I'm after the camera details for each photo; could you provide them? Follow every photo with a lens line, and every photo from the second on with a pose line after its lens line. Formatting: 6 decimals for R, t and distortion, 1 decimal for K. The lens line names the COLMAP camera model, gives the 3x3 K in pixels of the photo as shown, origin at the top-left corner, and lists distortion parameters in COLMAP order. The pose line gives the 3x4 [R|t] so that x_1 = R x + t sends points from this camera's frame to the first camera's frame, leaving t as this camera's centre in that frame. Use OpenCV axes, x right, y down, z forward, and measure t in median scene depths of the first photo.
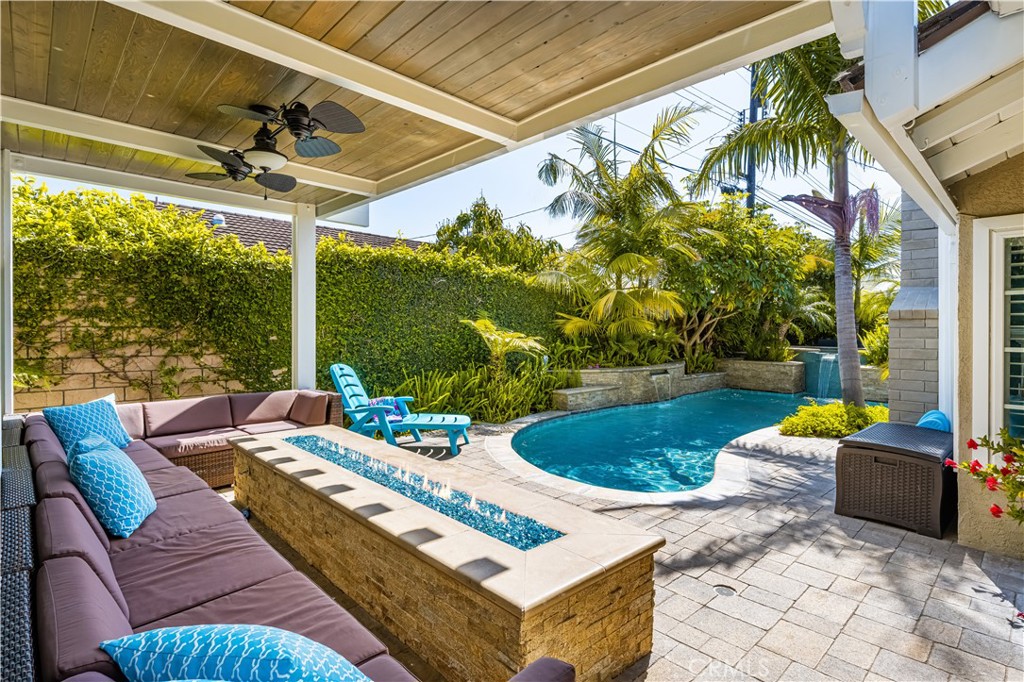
lens RADIAL K [[494.9, 0, 516.3], [0, 494.9, 339.2], [0, 0, 1]] dist [-0.001428, -0.000415]
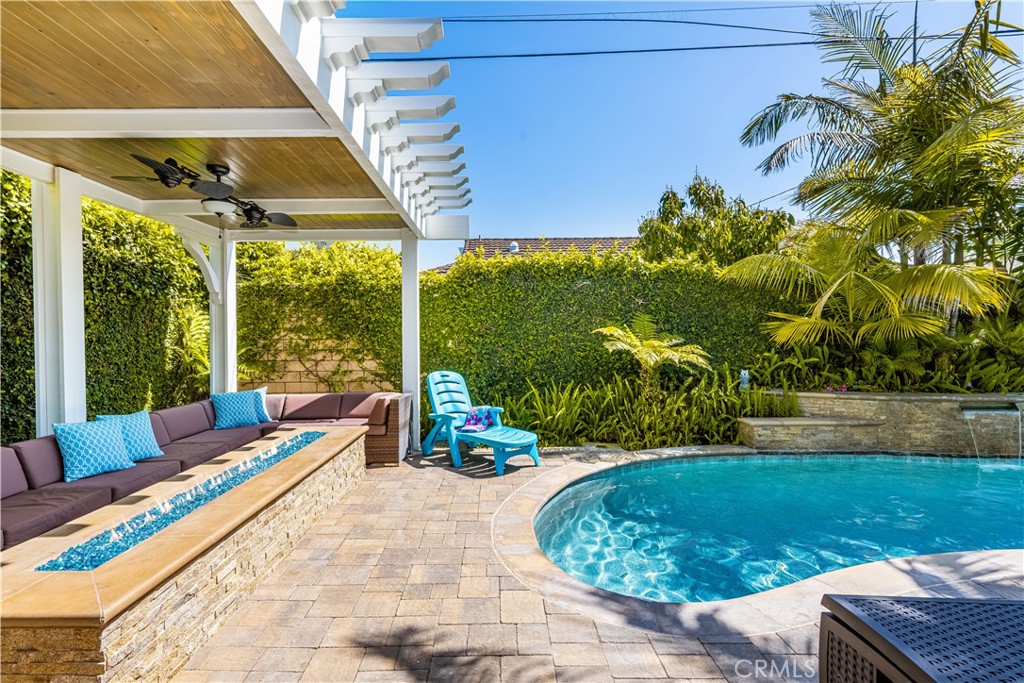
lens RADIAL K [[487.9, 0, 497.4], [0, 487.9, 348.8], [0, 0, 1]] dist [0.010843, -0.000399]
pose [[0.717088, 0.005084, -0.696964, 0.415208], [-0.000320, 0.999976, 0.006965, -0.005614], [0.696982, -0.004771, 0.717073, 0.288868]]
